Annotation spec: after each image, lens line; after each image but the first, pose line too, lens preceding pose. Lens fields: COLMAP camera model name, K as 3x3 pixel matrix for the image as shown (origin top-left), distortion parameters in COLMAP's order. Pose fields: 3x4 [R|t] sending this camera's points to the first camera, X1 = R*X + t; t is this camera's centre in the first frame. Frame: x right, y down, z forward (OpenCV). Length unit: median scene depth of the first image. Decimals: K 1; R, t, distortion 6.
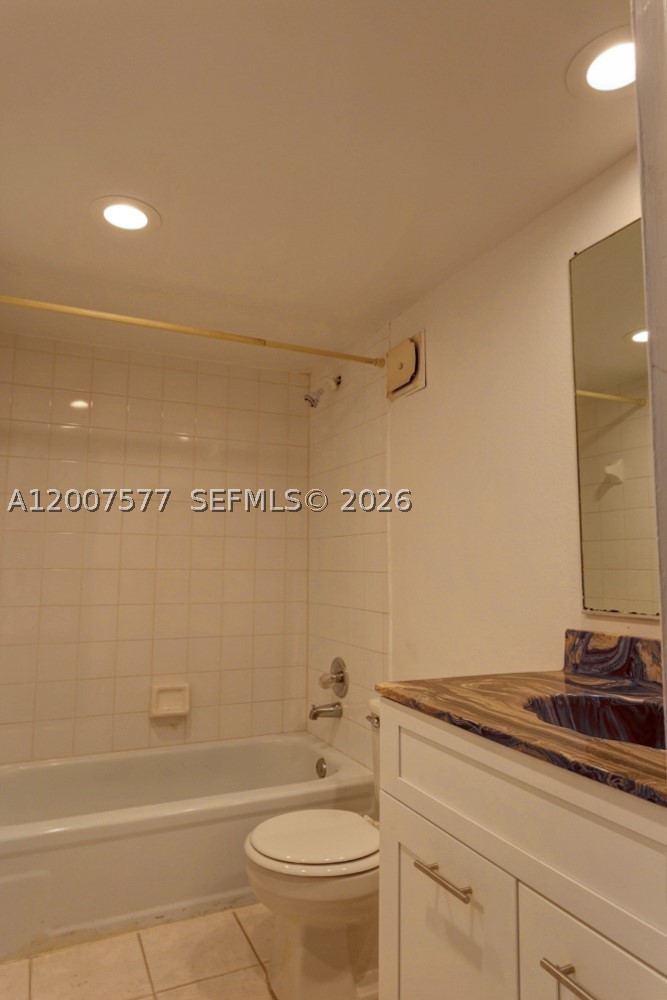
lens RADIAL K [[641.9, 0, 331.4], [0, 641.9, 500.0], [0, 0, 1]] dist [-0.006529, 0.000050]
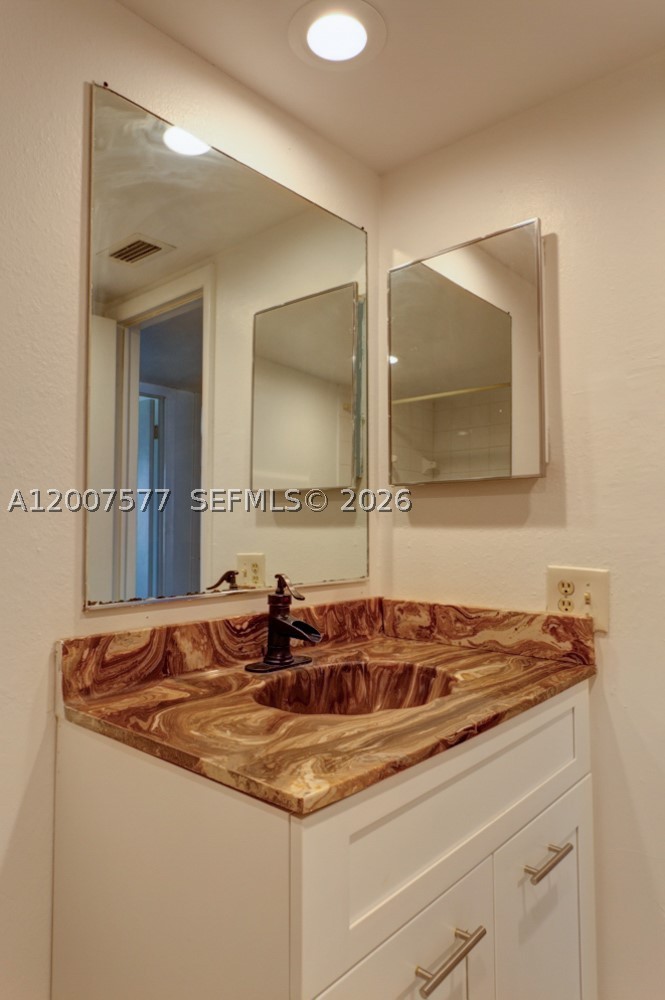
lens RADIAL K [[641.9, 0, 328.1], [0, 641.9, 498.1], [0, 0, 1]] dist [-0.006529, 0.000050]
pose [[-0.406304, 0.033365, 0.913129, -0.364509], [-0.093922, 0.992515, -0.078057, 0.093534], [-0.908898, -0.117478, -0.400129, 1.138905]]
